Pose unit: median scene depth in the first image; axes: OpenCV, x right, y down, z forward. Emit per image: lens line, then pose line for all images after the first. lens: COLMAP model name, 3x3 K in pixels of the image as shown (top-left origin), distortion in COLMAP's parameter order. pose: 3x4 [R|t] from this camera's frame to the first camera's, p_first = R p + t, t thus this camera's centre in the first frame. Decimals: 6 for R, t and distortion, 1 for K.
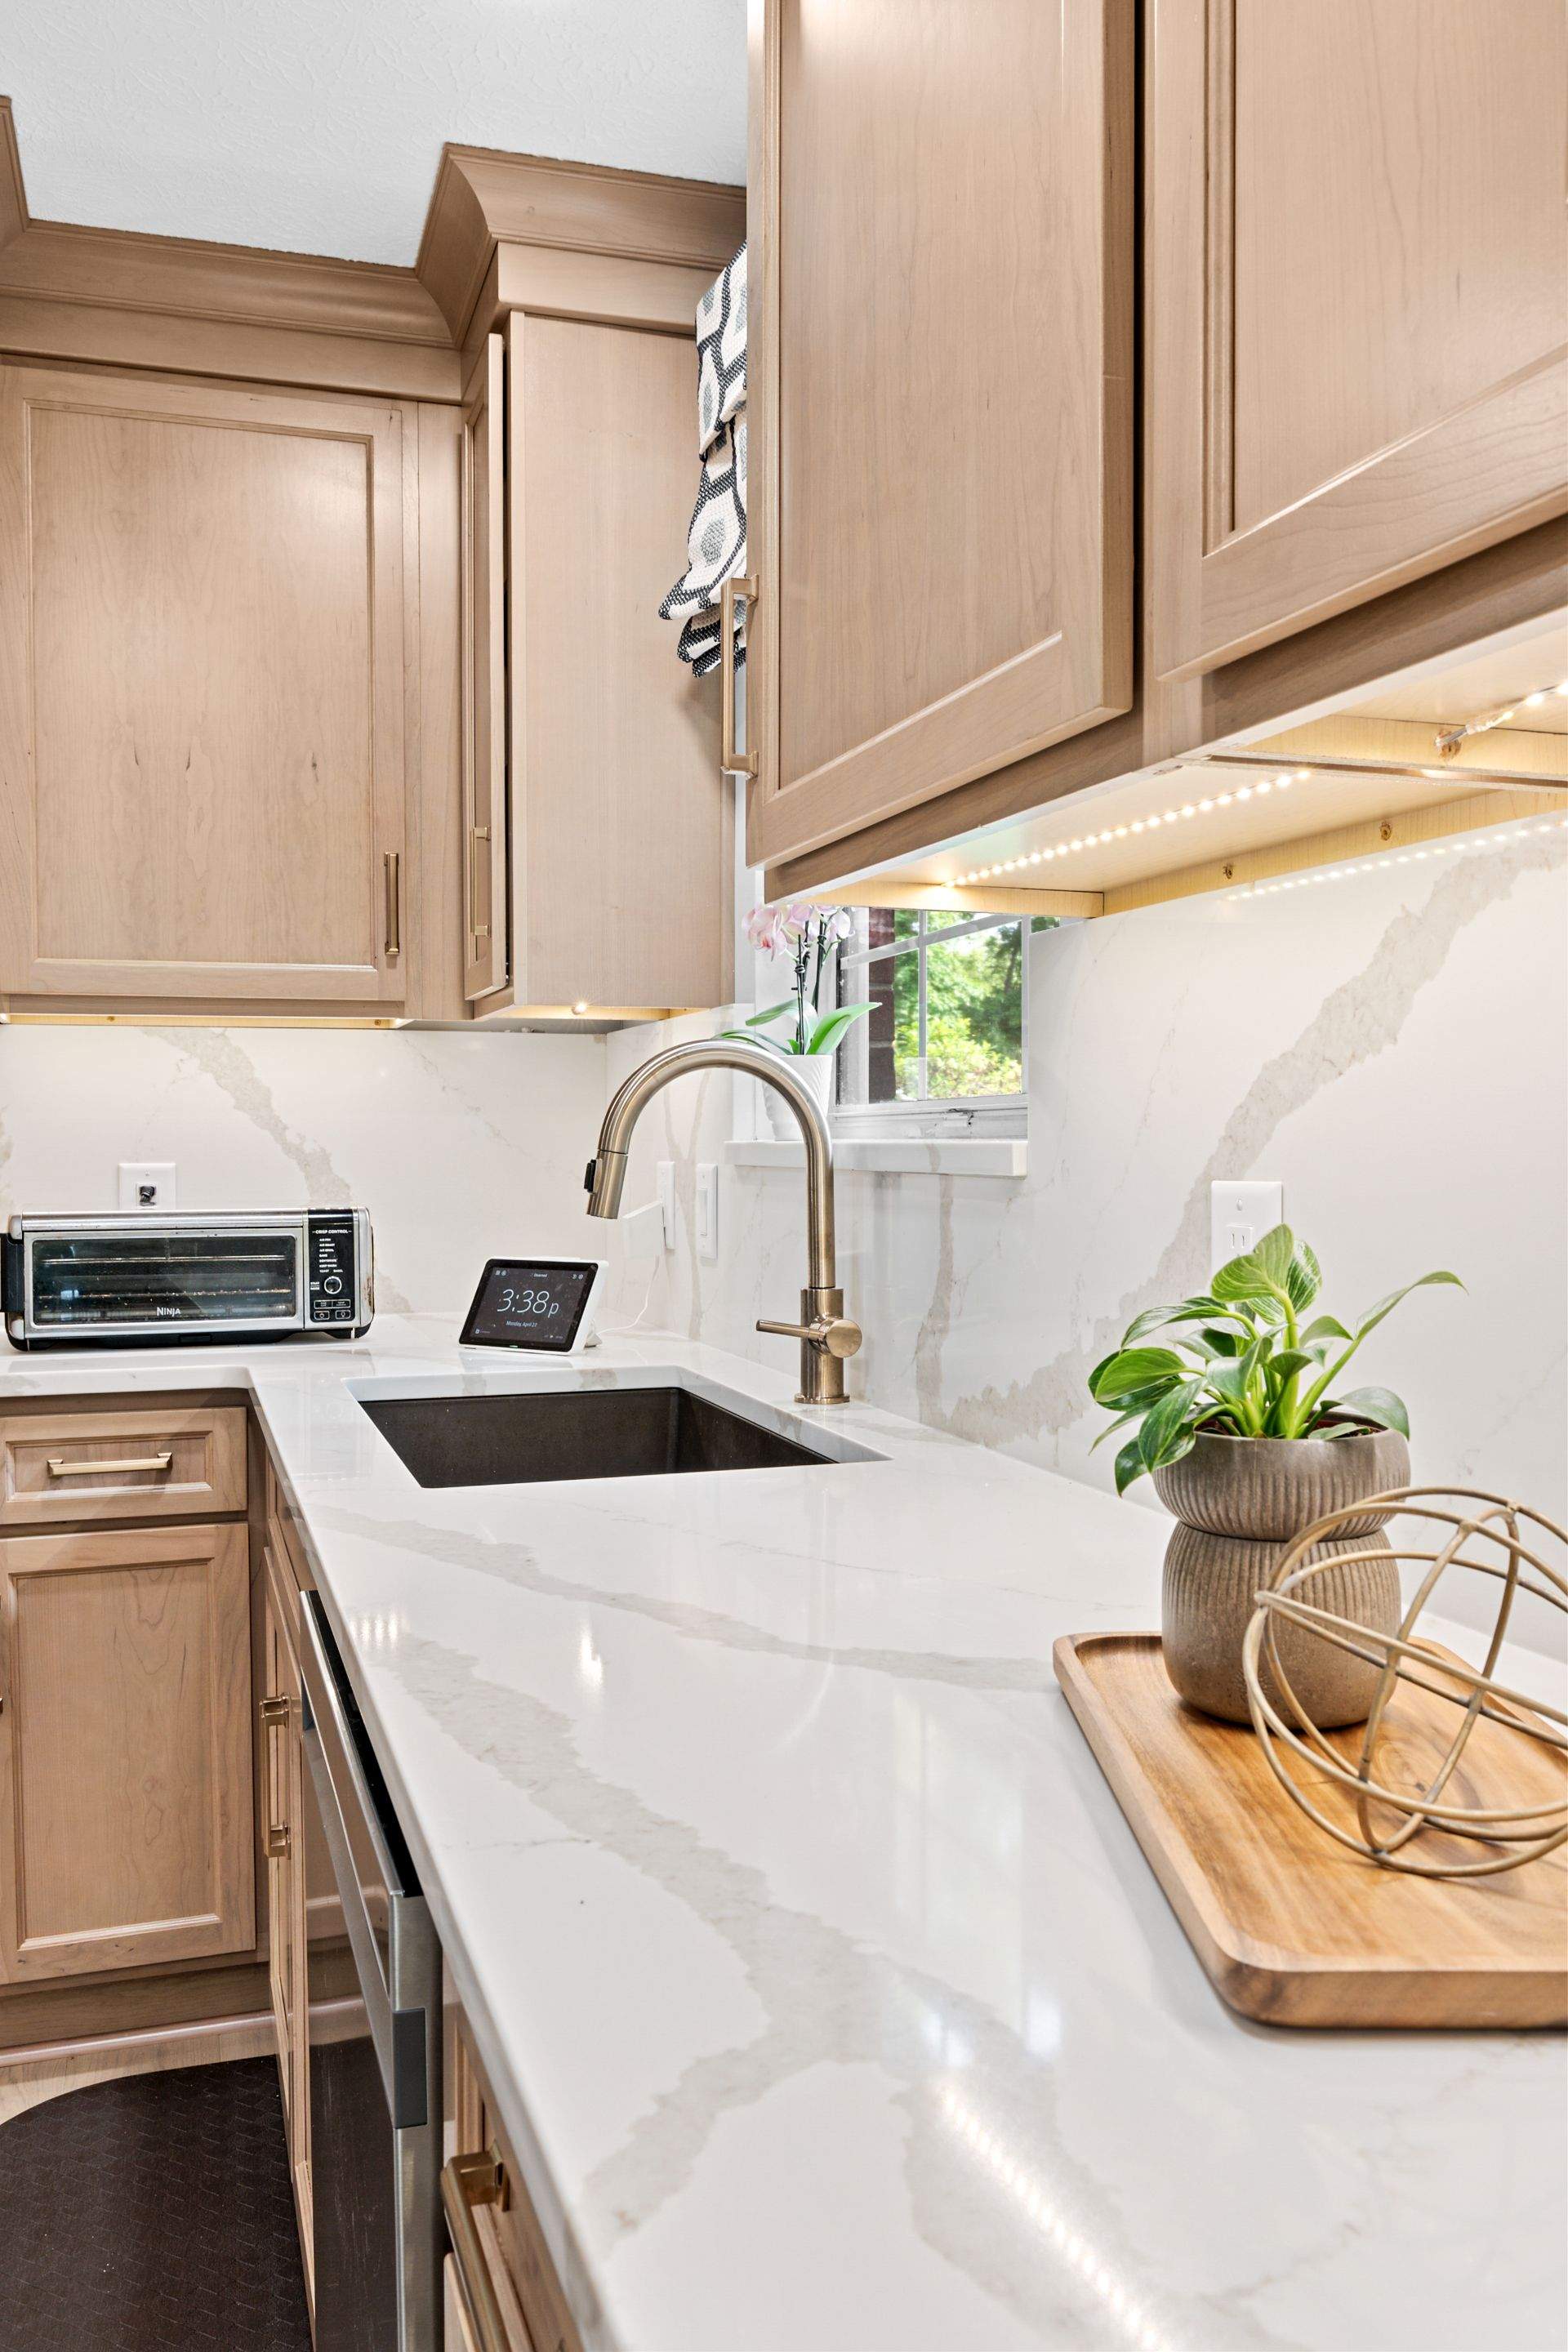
lens RADIAL K [[1876.5, 0, 781.0], [0, 1876.5, 1183.5], [0, 0, 1]] dist [-0.009390, 0.006908]
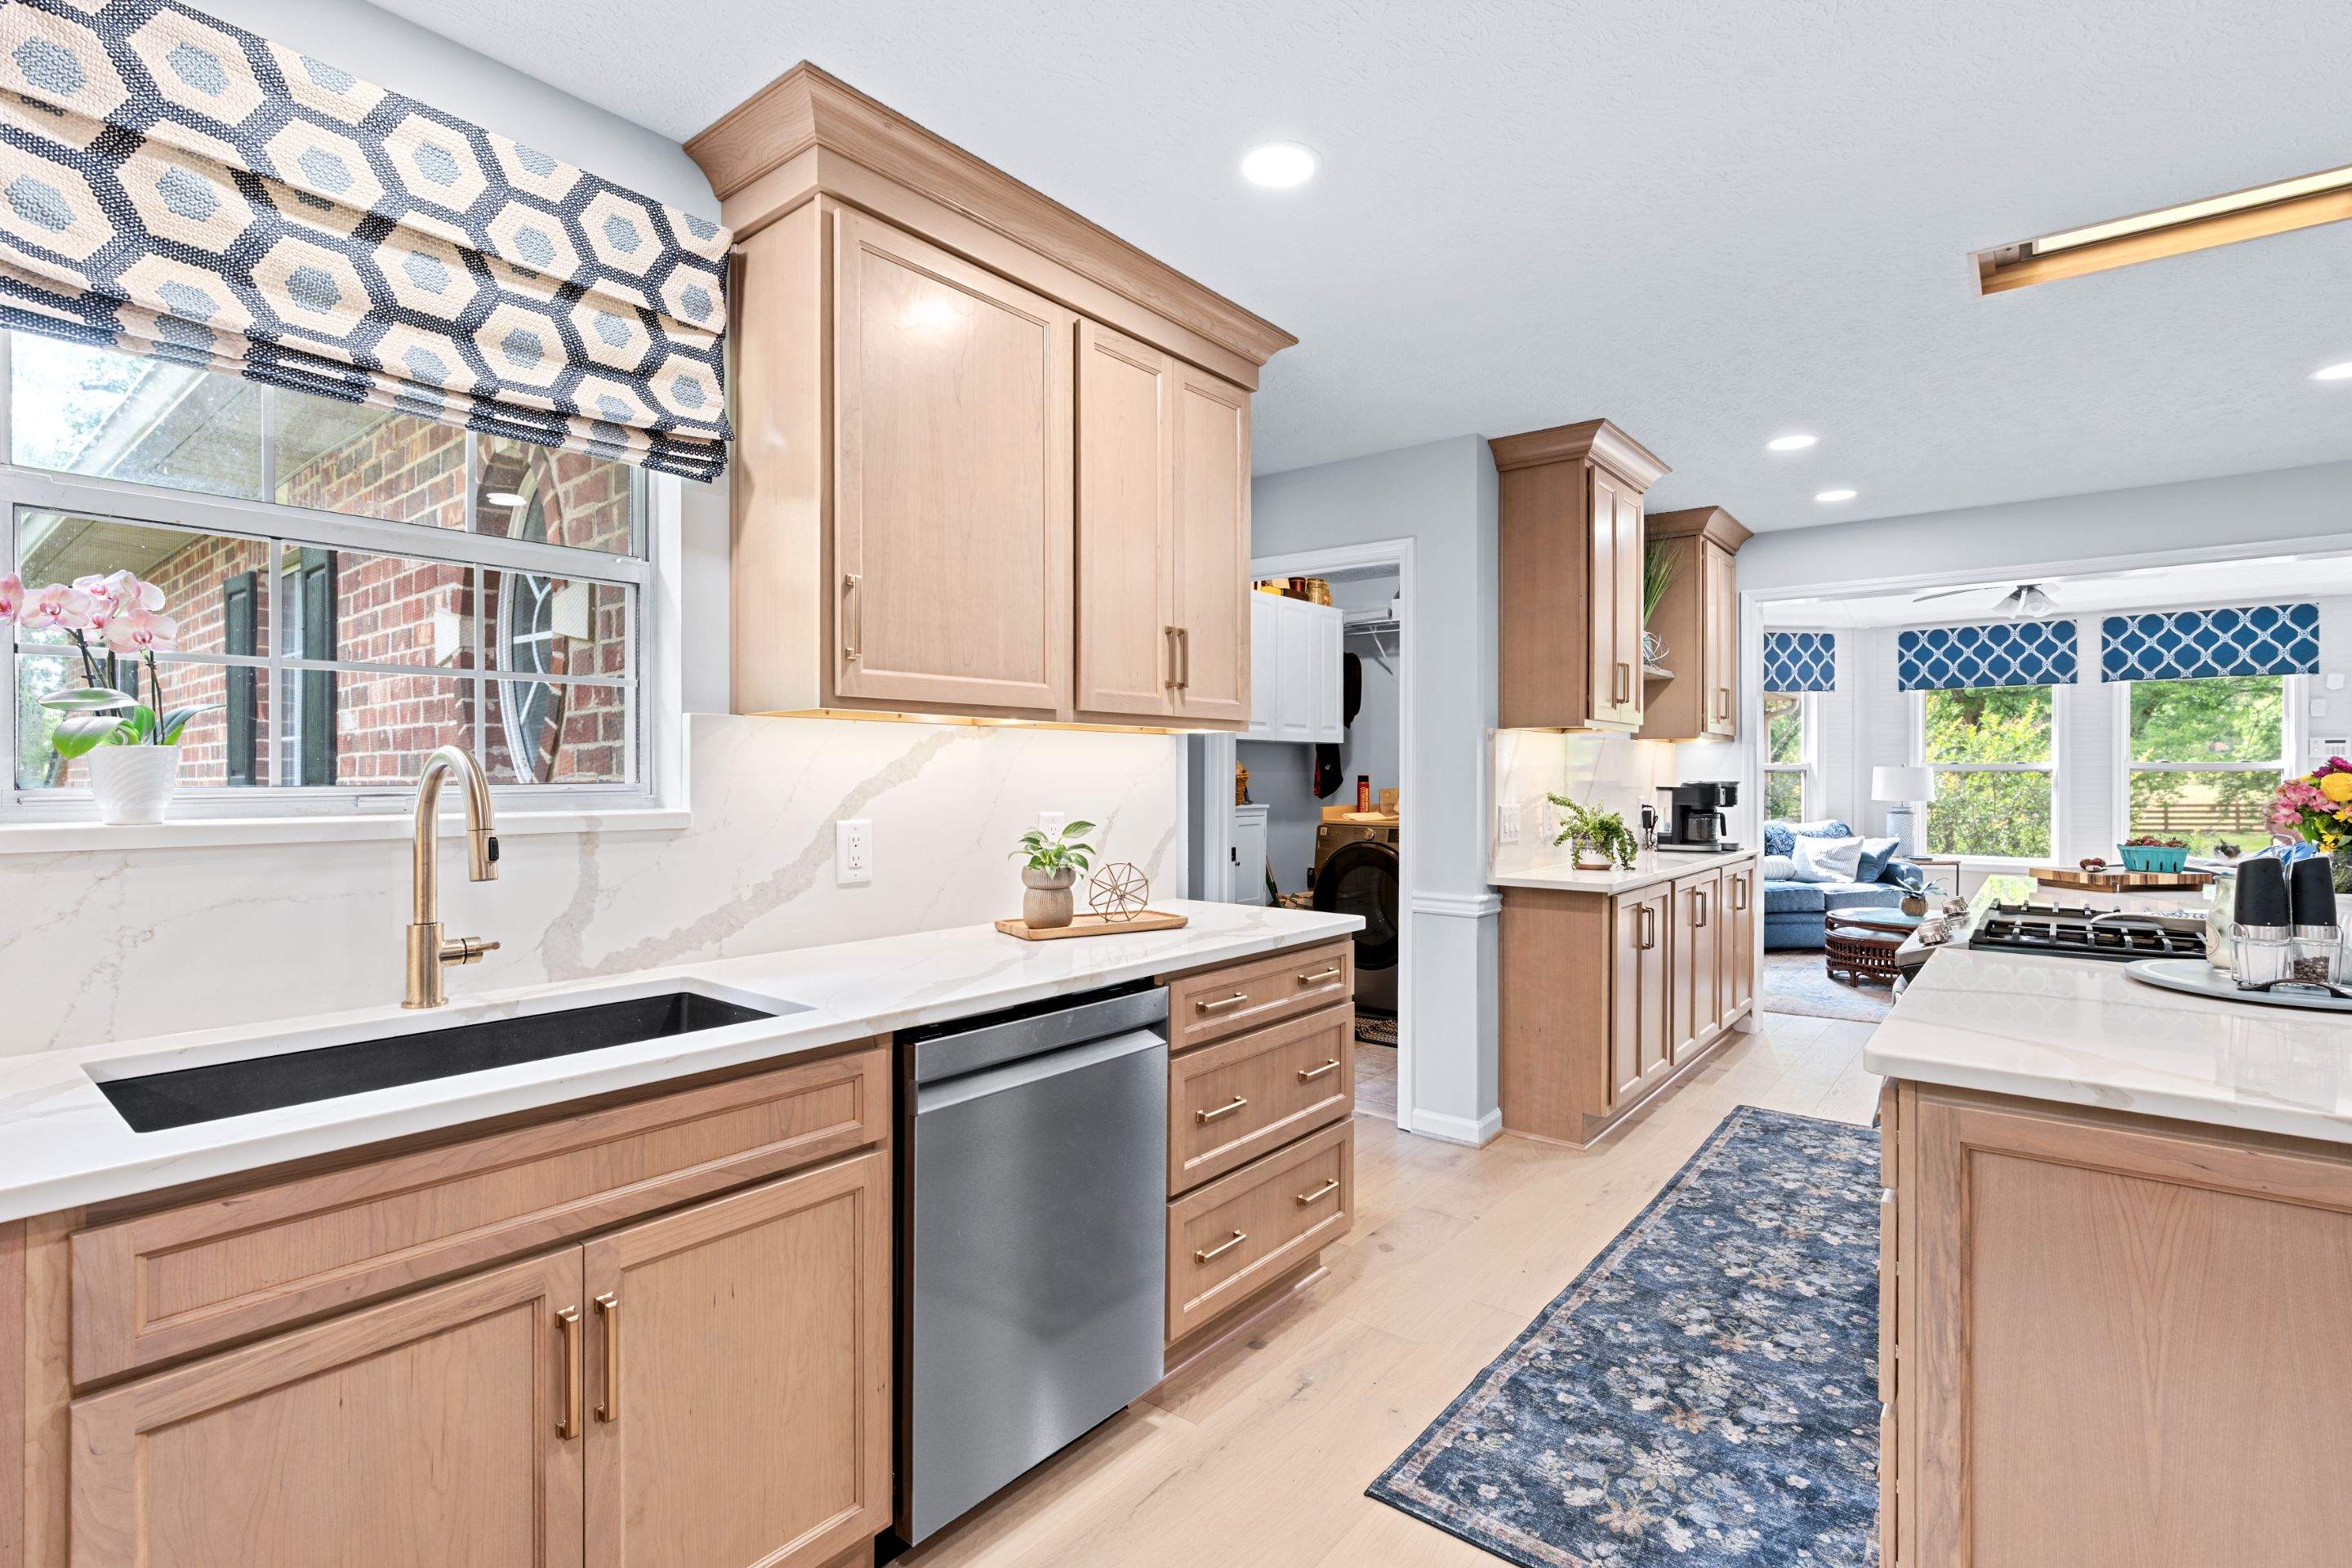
lens RADIAL K [[1095.2, 0, 1185.4], [0, 1095.2, 770.1], [0, 0, 1]] dist [-0.011270, 0.004786]
pose [[-0.540608, 0.005536, 0.841256, -0.823609], [0.020442, 0.999770, 0.006558, -0.044566], [-0.841026, 0.020742, -0.540596, 0.817706]]
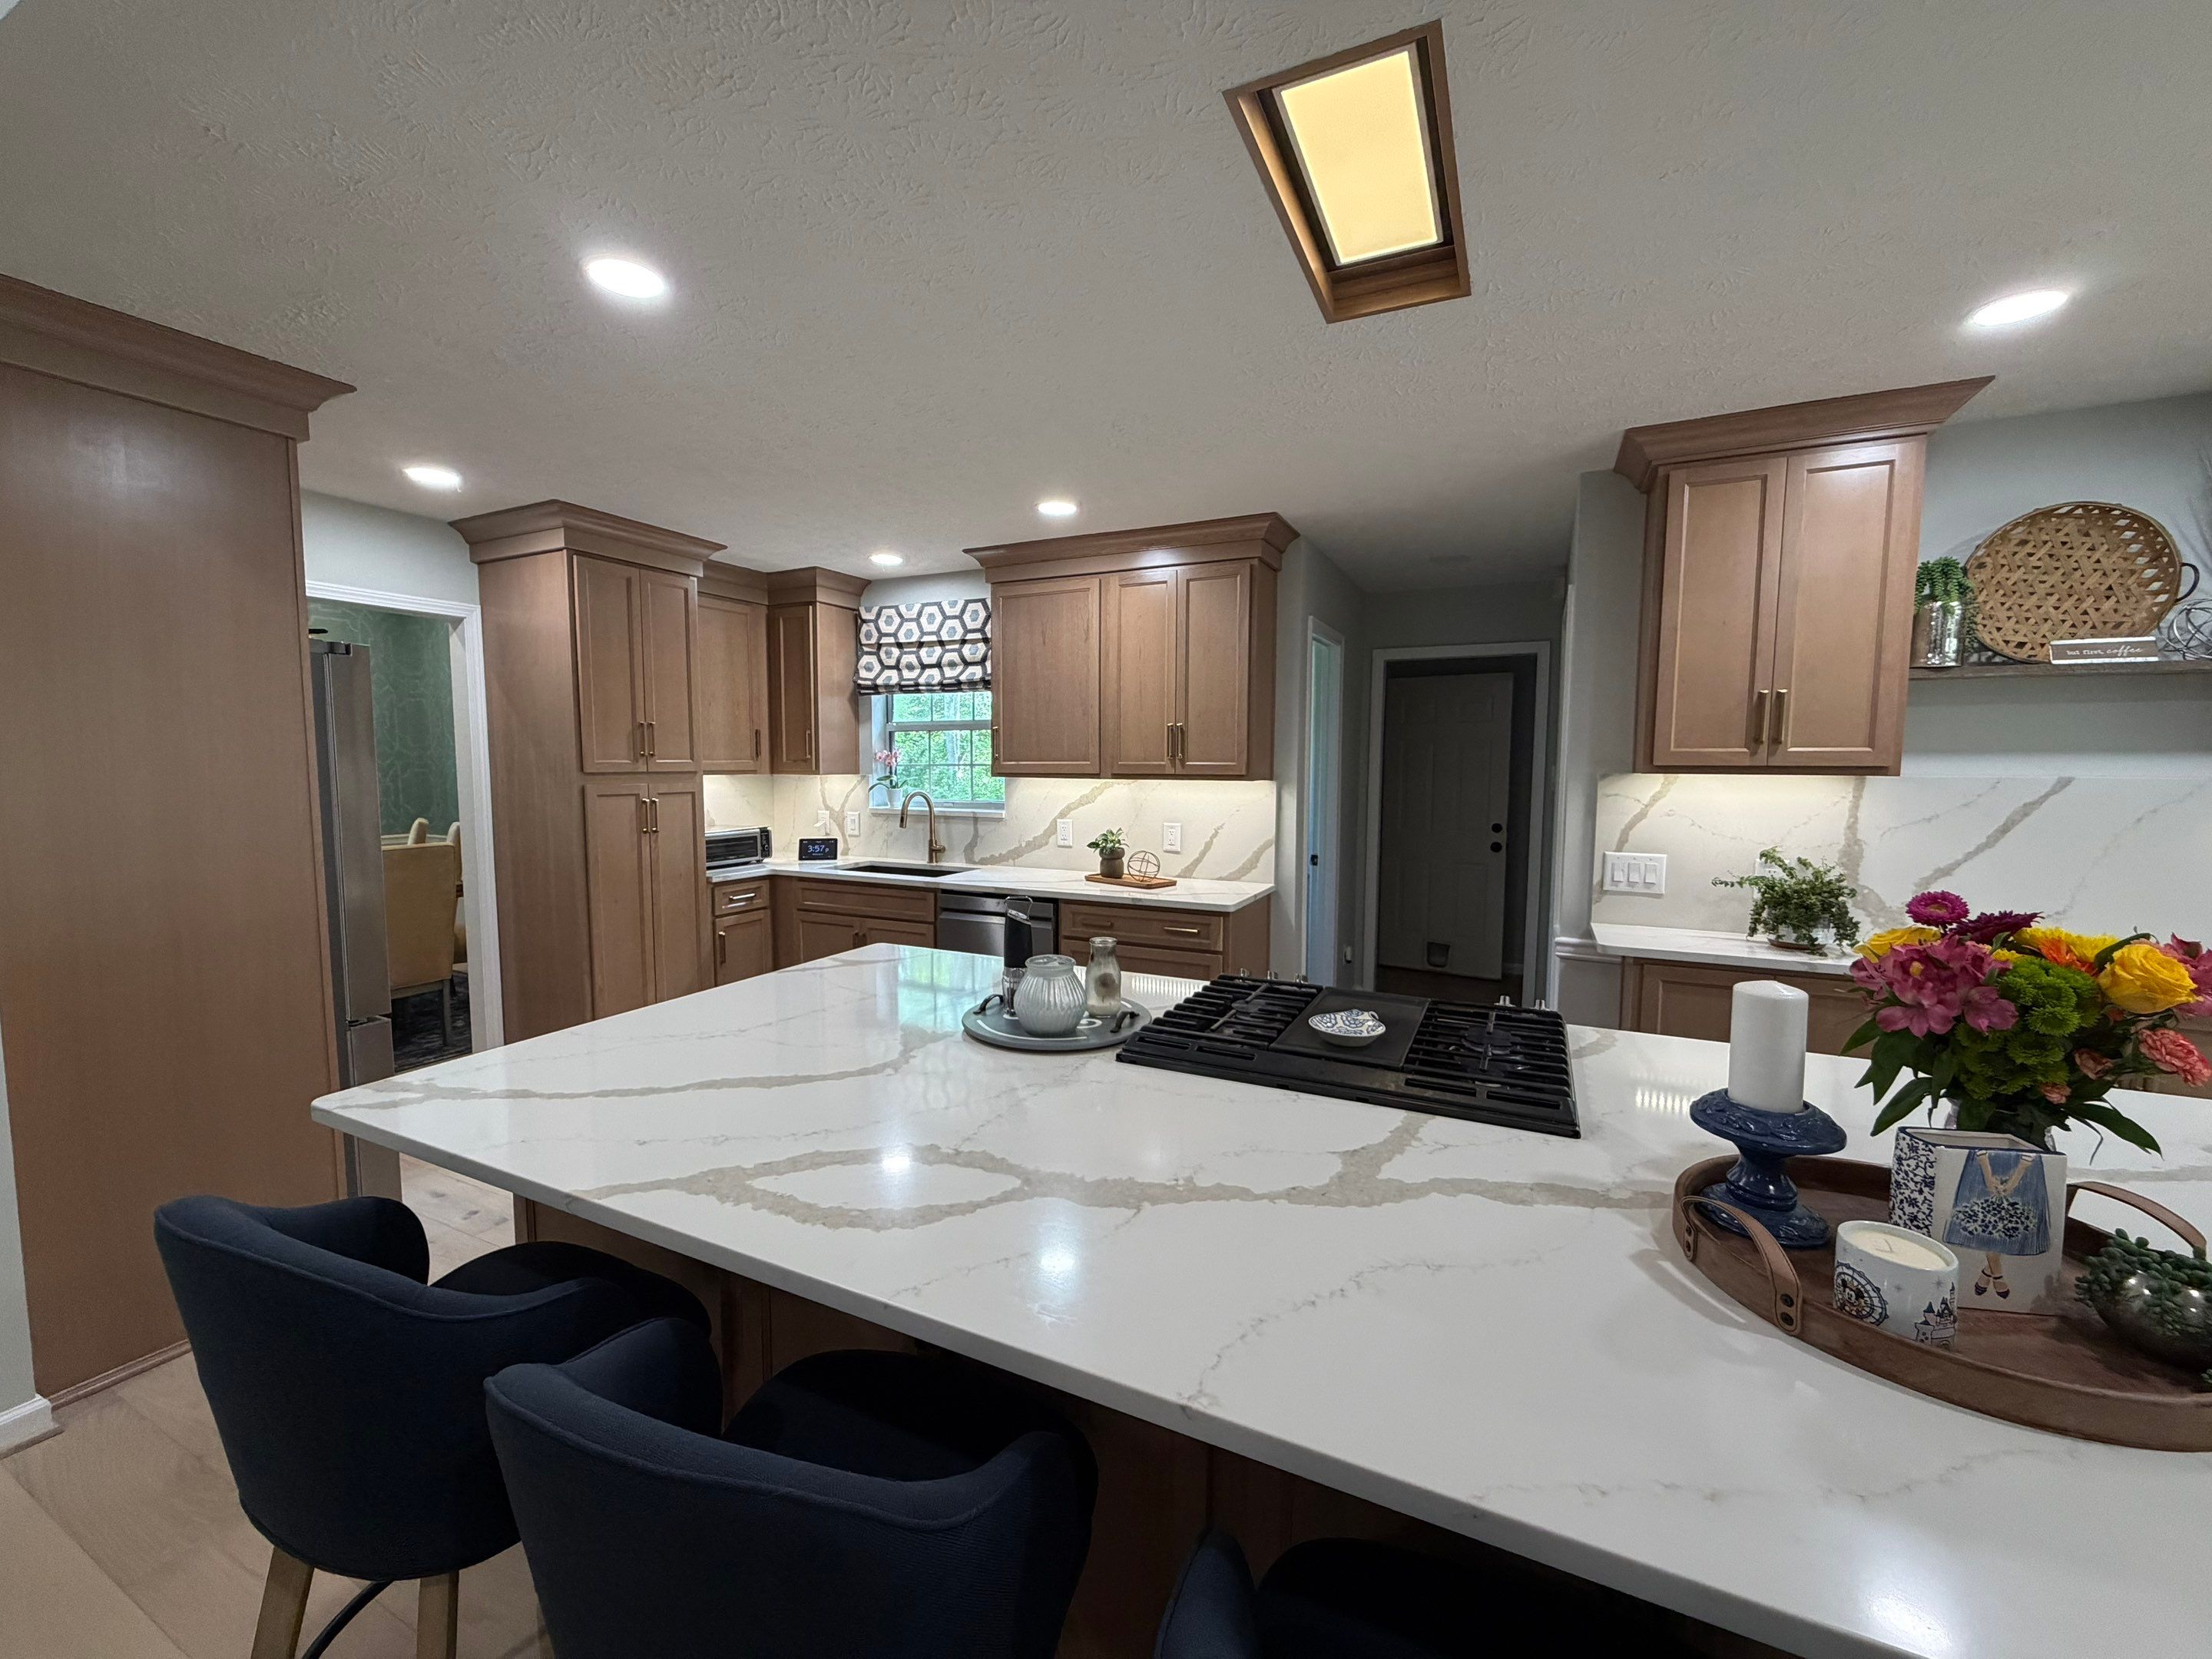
lens RADIAL K [[882.0, 0, 1098.7], [0, 882.0, 831.7], [0, 0, 1]] dist [0.000118, 0.000386]
pose [[0.701135, -0.052534, 0.711091, -1.118471], [0.011675, 0.997994, 0.062218, -0.088661], [-0.712933, -0.035321, 0.700342, -0.787904]]
